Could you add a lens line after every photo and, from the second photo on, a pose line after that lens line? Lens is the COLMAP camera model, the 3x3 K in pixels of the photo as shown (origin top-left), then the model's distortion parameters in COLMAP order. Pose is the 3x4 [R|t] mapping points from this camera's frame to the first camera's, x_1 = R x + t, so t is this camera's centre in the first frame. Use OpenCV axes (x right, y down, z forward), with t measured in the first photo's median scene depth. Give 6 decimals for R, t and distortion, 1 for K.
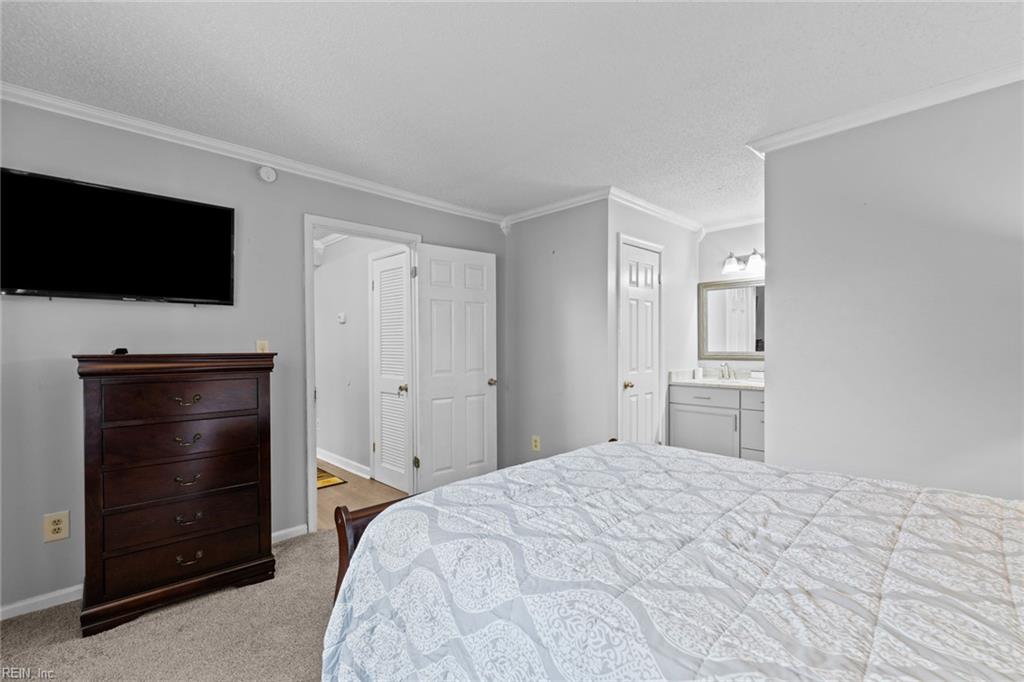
lens RADIAL K [[452.8, 0, 486.9], [0, 452.8, 347.8], [0, 0, 1]] dist [0.000058, 0.001265]
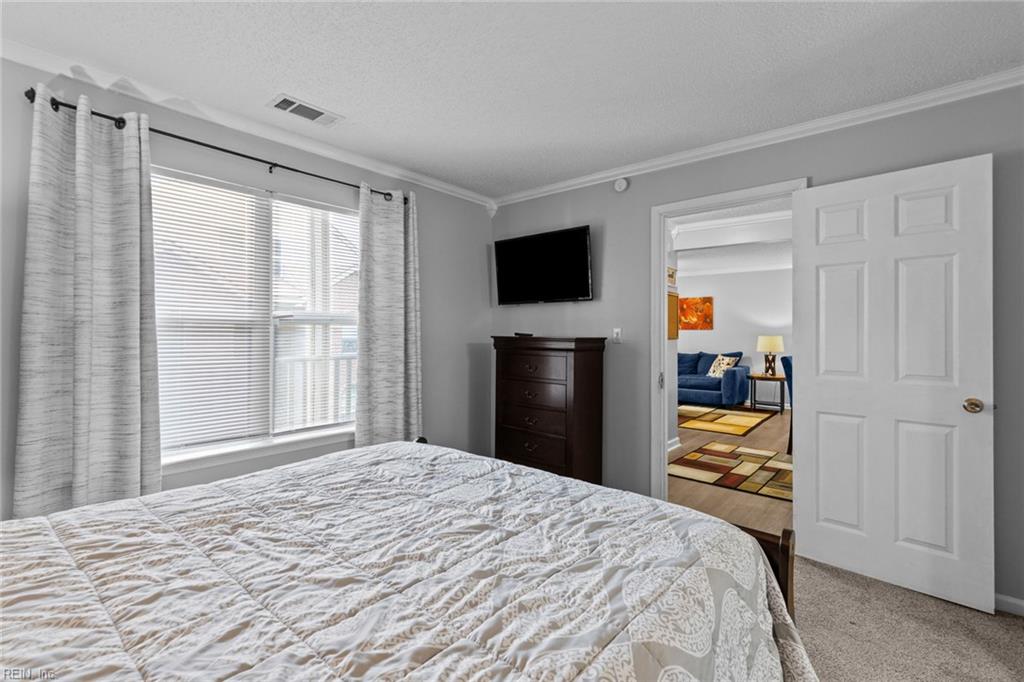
lens RADIAL K [[452.8, 0, 498.4], [0, 452.8, 331.6], [0, 0, 1]] dist [0.000058, 0.001265]
pose [[0.100675, 0.005833, -0.994902, 0.496804], [-0.009354, 0.999944, 0.004916, -0.006065], [0.994875, 0.008812, 0.100724, 0.437109]]
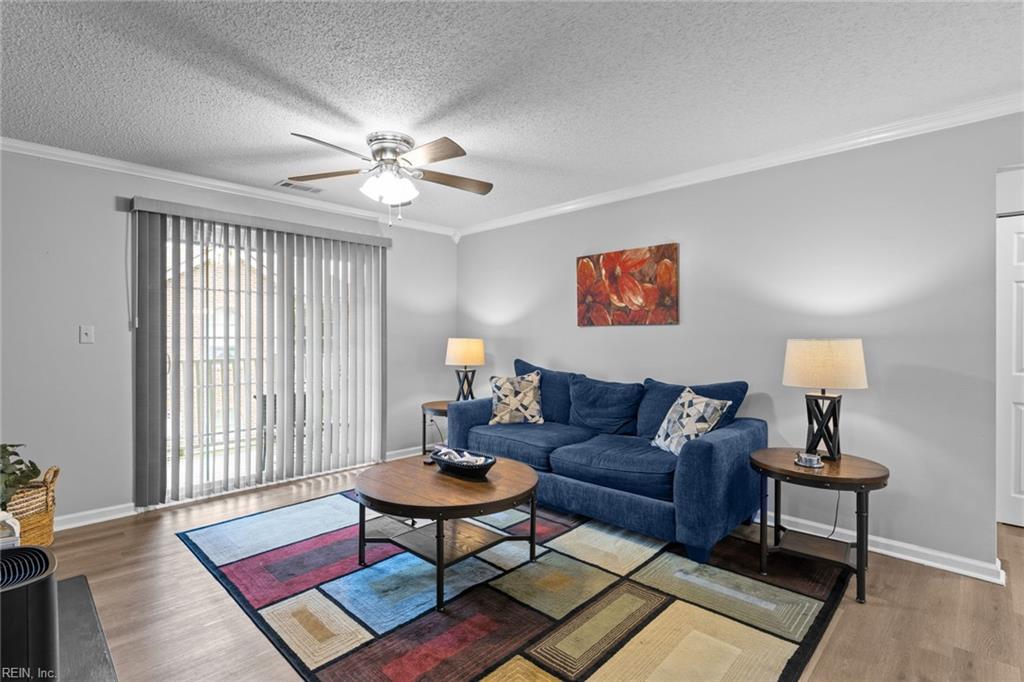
lens RADIAL K [[486.9, 0, 500.1], [0, 486.9, 338.7], [0, 0, 1]] dist [0.002744, -0.000709]
pose [[0.044488, 0.014508, -0.998905, -0.709778], [-0.003317, 0.999891, 0.014374, 0.002273], [0.999004, 0.002674, 0.044531, 1.350998]]
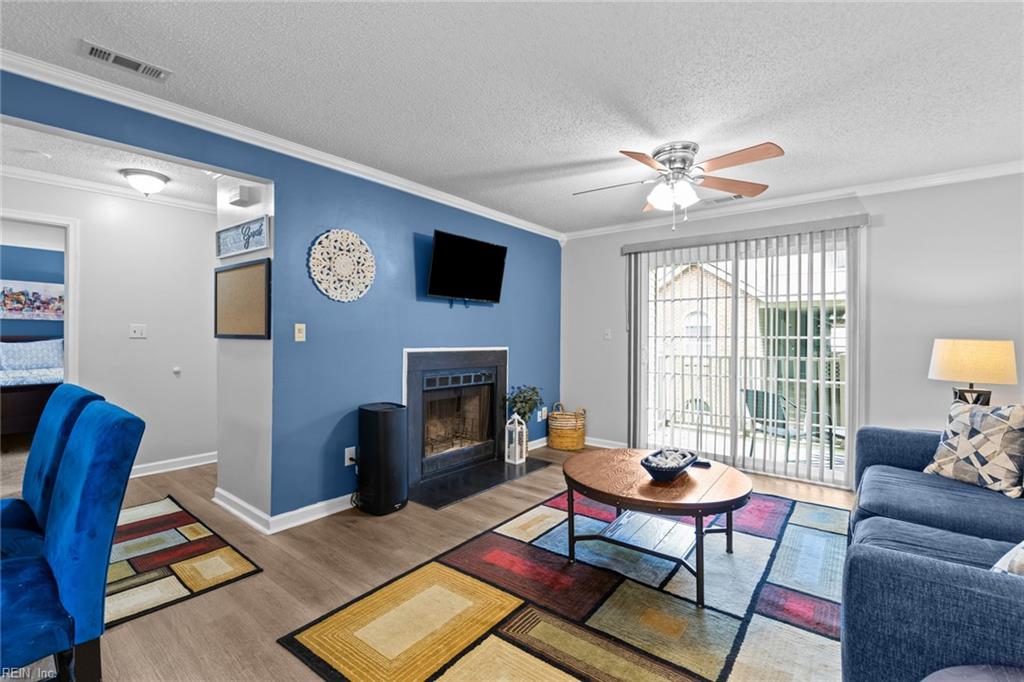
lens RADIAL K [[452.8, 0, 504.1], [0, 452.8, 335.2], [0, 0, 1]] dist [0.000058, 0.001265]
pose [[-0.988372, 0.000588, -0.152052, -1.116767], [0.000496, 1.000000, 0.000642, 0.011923], [0.152053, 0.000559, -0.988372, 1.960205]]
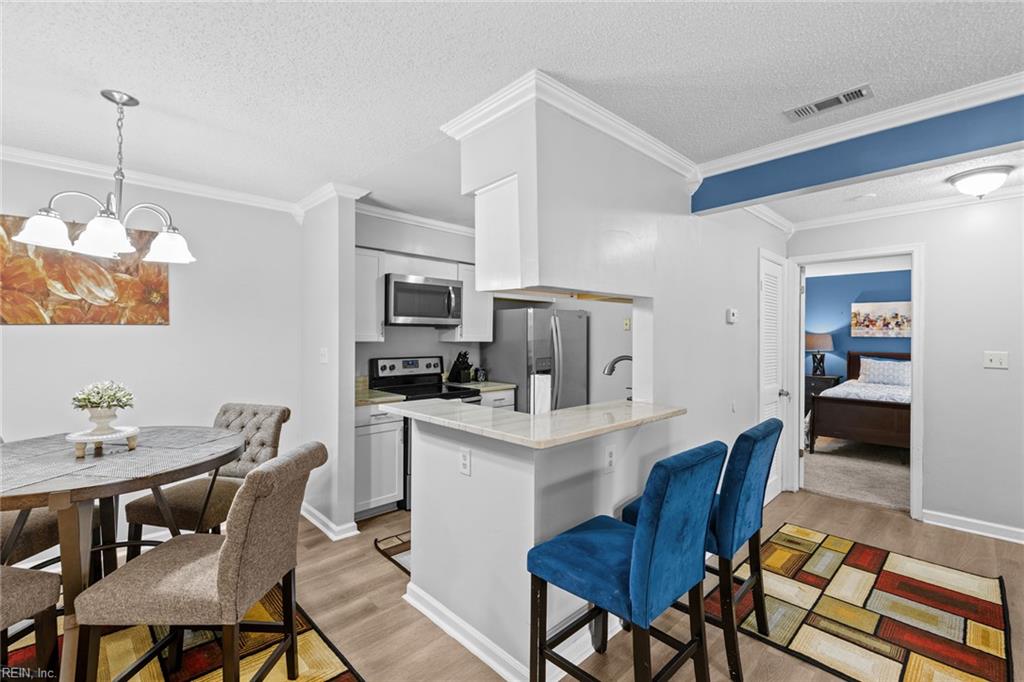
lens RADIAL K [[452.8, 0, 503.4], [0, 452.8, 332.9], [0, 0, 1]] dist [0.000058, 0.001265]
pose [[-0.022159, 0.016742, 0.999614, -1.285437], [-0.001631, 0.999858, -0.016782, -0.032483], [-0.999753, -0.002002, -0.022129, 1.745423]]
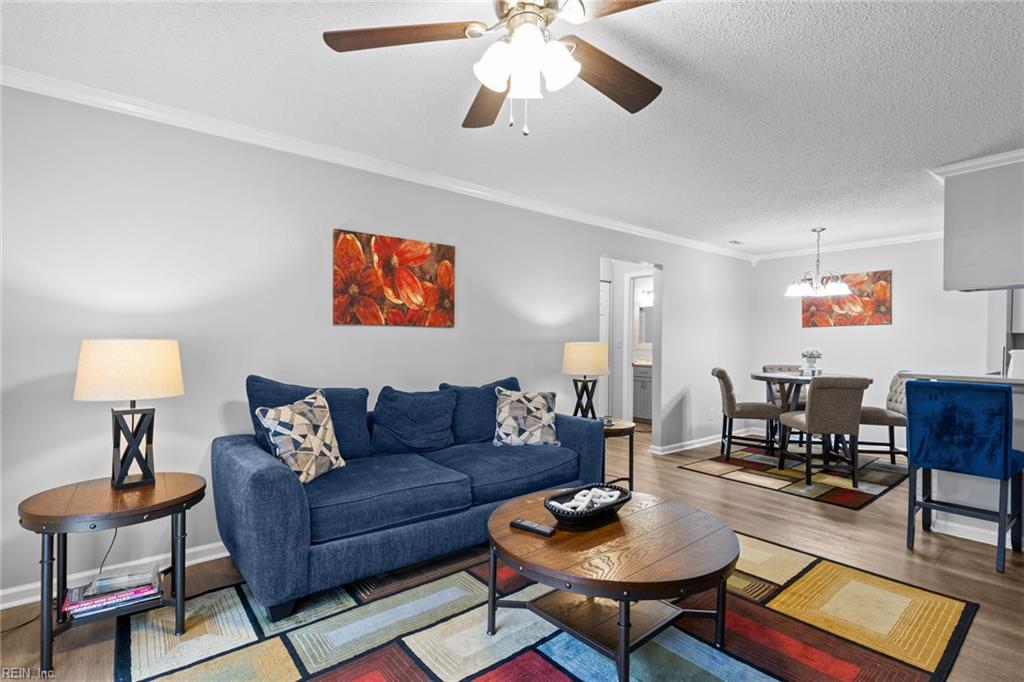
lens RADIAL K [[486.9, 0, 507.7], [0, 486.9, 350.5], [0, 0, 1]] dist [0.002744, -0.000709]
pose [[0.997747, 0.015805, -0.065196, -1.525056], [-0.014982, 0.999802, 0.013092, 0.019189], [0.065390, -0.012086, 0.997787, 0.750334]]
